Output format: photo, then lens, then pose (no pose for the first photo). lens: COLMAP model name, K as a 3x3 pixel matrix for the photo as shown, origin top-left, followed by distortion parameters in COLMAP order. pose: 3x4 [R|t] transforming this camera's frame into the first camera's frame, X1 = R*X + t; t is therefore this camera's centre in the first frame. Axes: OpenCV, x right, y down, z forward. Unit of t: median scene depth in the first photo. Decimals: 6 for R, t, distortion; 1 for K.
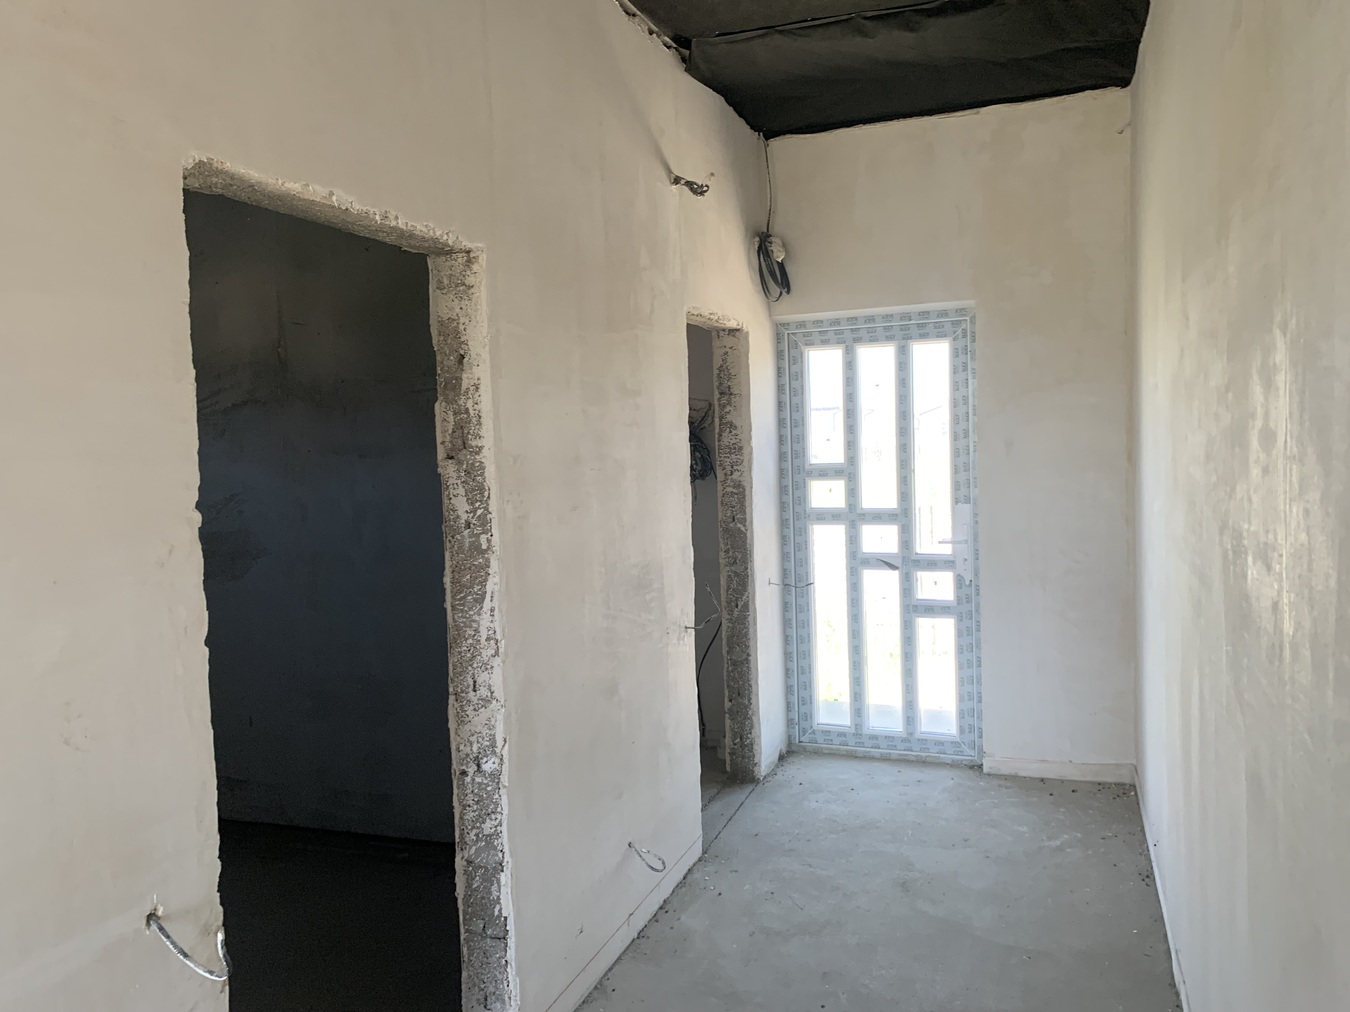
lens RADIAL K [[1099.6, 0, 674.2], [0, 1099.6, 502.0], [0, 0, 1]] dist [0.074321, -0.117976]
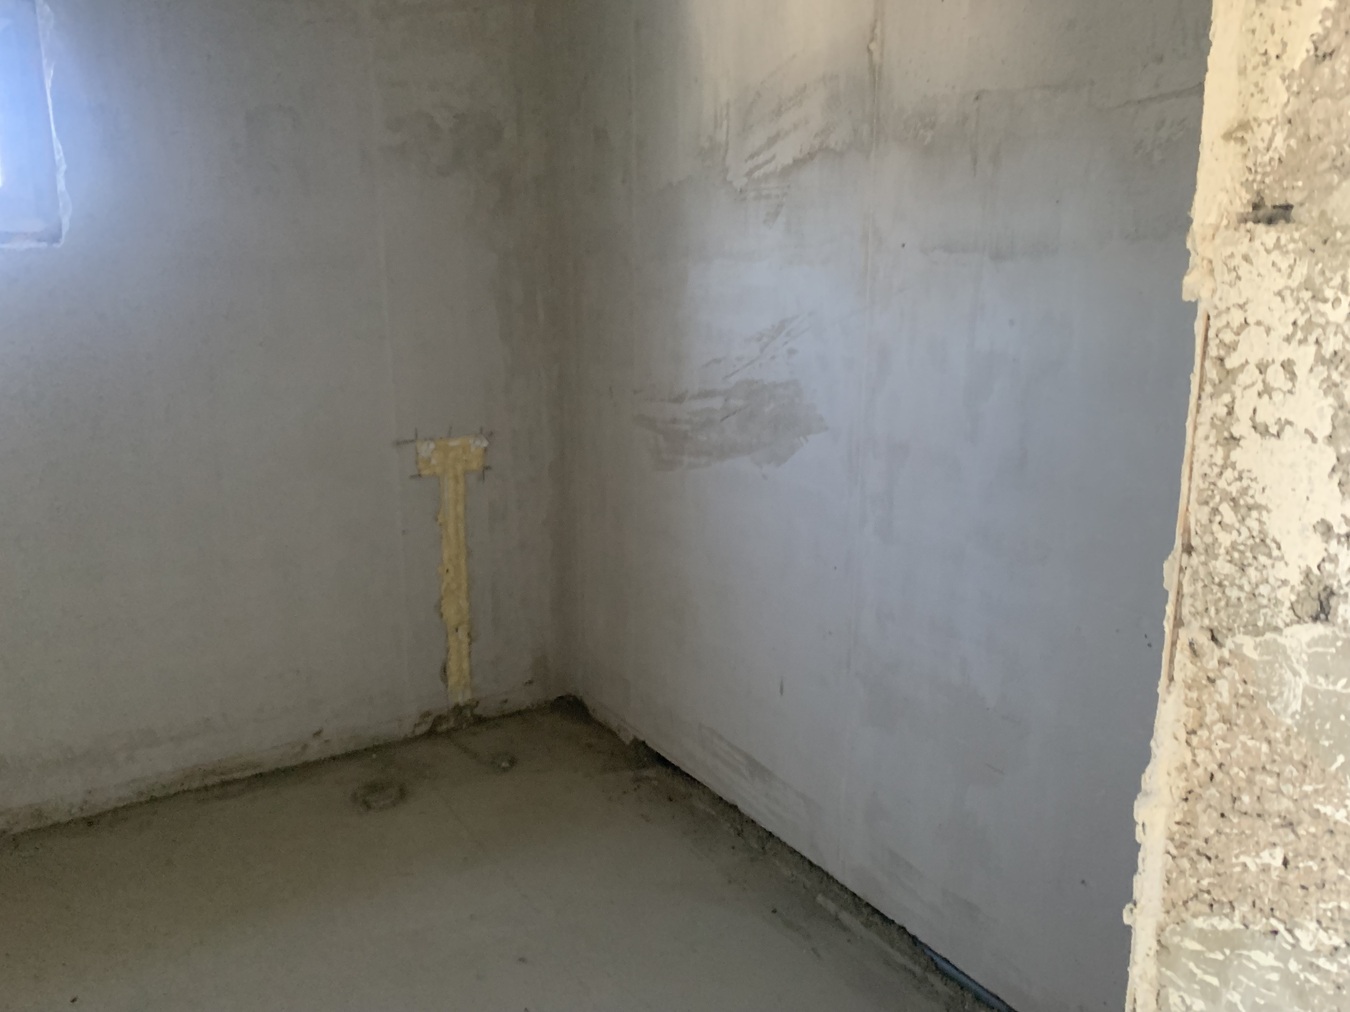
lens RADIAL K [[1099.6, 0, 678.9], [0, 1099.6, 501.5], [0, 0, 1]] dist [0.074321, -0.117976]
pose [[0.820859, 0.155946, -0.549428, -0.173921], [-0.068142, 0.981871, 0.176881, -0.019857], [0.567051, -0.107755, 0.816604, 0.786451]]
